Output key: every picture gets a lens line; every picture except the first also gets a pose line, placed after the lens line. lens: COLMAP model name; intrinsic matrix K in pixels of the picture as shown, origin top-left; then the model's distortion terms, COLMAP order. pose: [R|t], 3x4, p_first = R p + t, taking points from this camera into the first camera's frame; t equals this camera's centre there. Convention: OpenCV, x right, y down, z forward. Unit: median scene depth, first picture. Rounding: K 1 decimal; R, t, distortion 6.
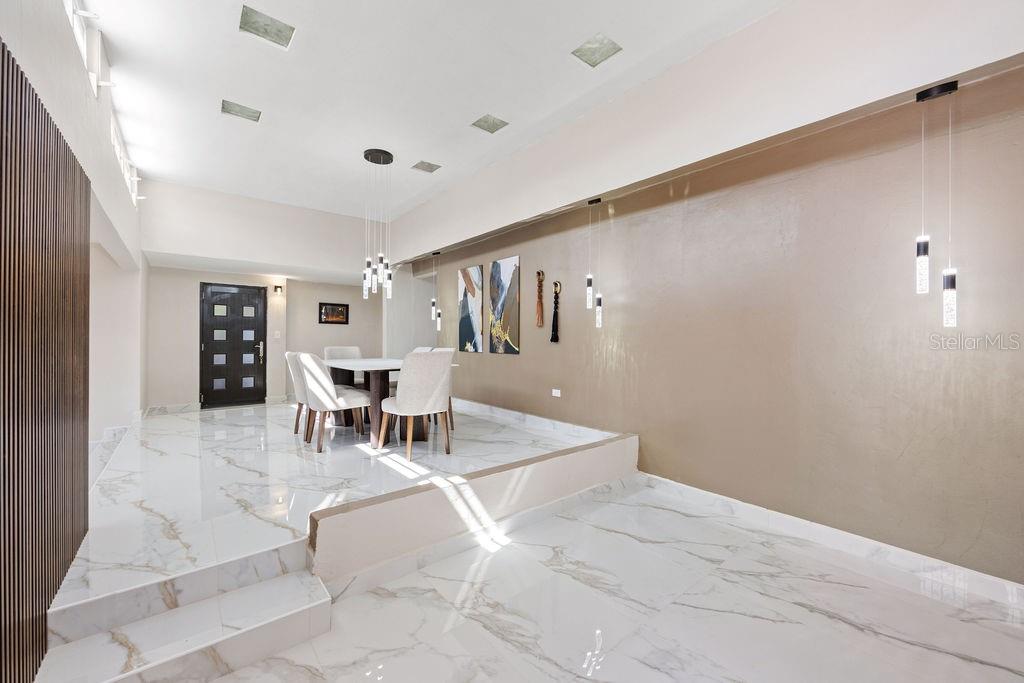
lens RADIAL K [[407.1, 0, 513.8], [0, 407.1, 338.9], [0, 0, 1]] dist [-0.000543, -0.000292]
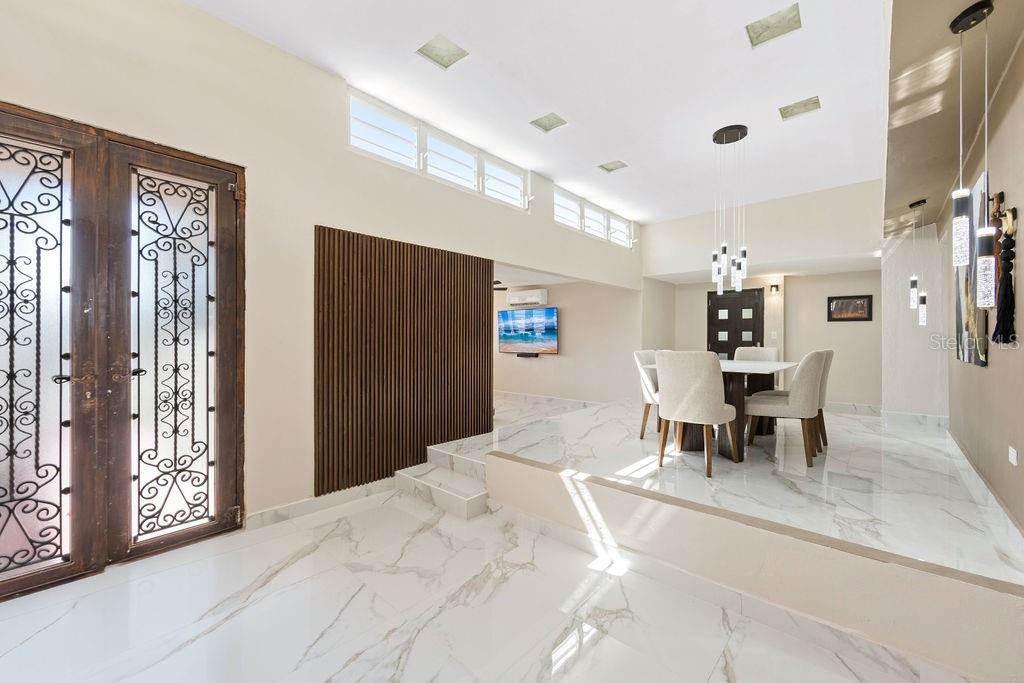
lens RADIAL K [[407.1, 0, 512.8], [0, 407.1, 339.4], [0, 0, 1]] dist [-0.000543, -0.000292]
pose [[0.144791, -0.002570, -0.989459, 0.423620], [-0.002254, 0.999993, -0.002927, 0.005801], [0.989460, 0.002654, 0.144784, 0.349713]]
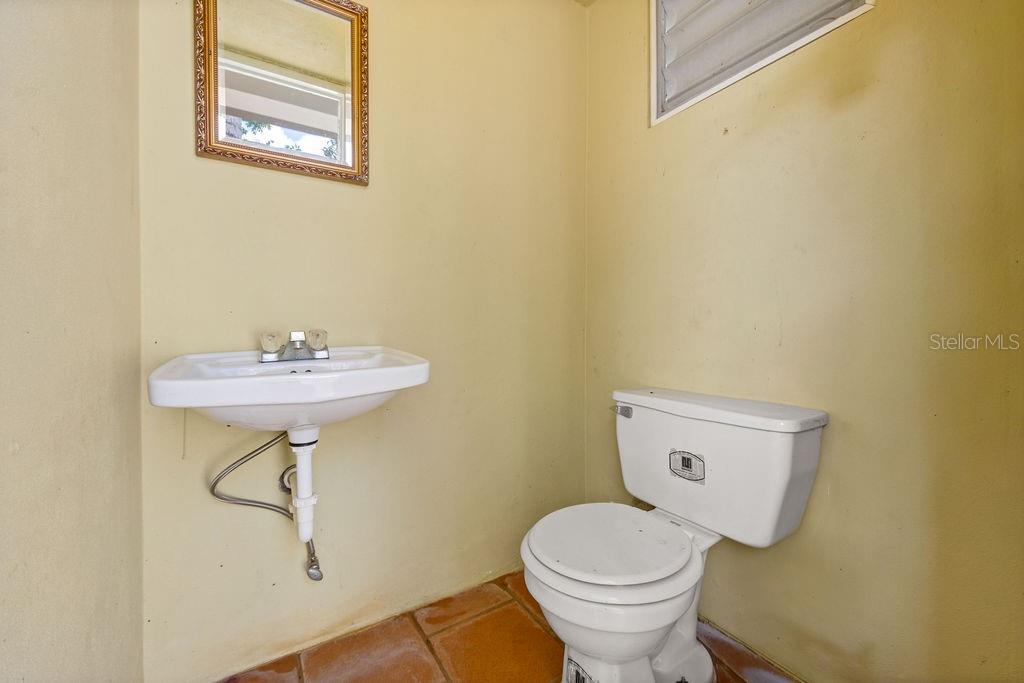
lens RADIAL K [[407.1, 0, 511.4], [0, 407.1, 338.8], [0, 0, 1]] dist [-0.000543, -0.000292]
pose [[0.992193, -0.008945, -0.124394, -0.515998], [0.009208, 0.999956, 0.001538, 0.060863], [0.124374, -0.002671, 0.992232, 1.335891]]
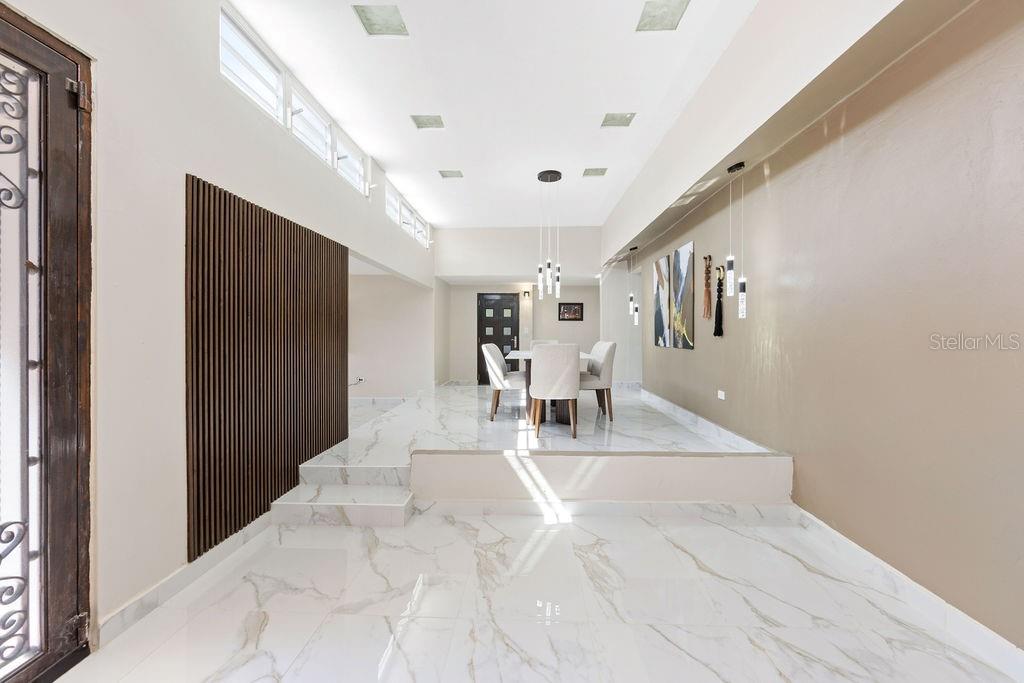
lens RADIAL K [[407.1, 0, 511.0], [0, 407.1, 335.1], [0, 0, 1]] dist [-0.000543, -0.000292]
pose [[0.746409, -0.001922, -0.665485, 0.312826], [0.003692, 0.999992, 0.001253, 0.002794], [0.665477, -0.003393, 0.746410, 0.052731]]
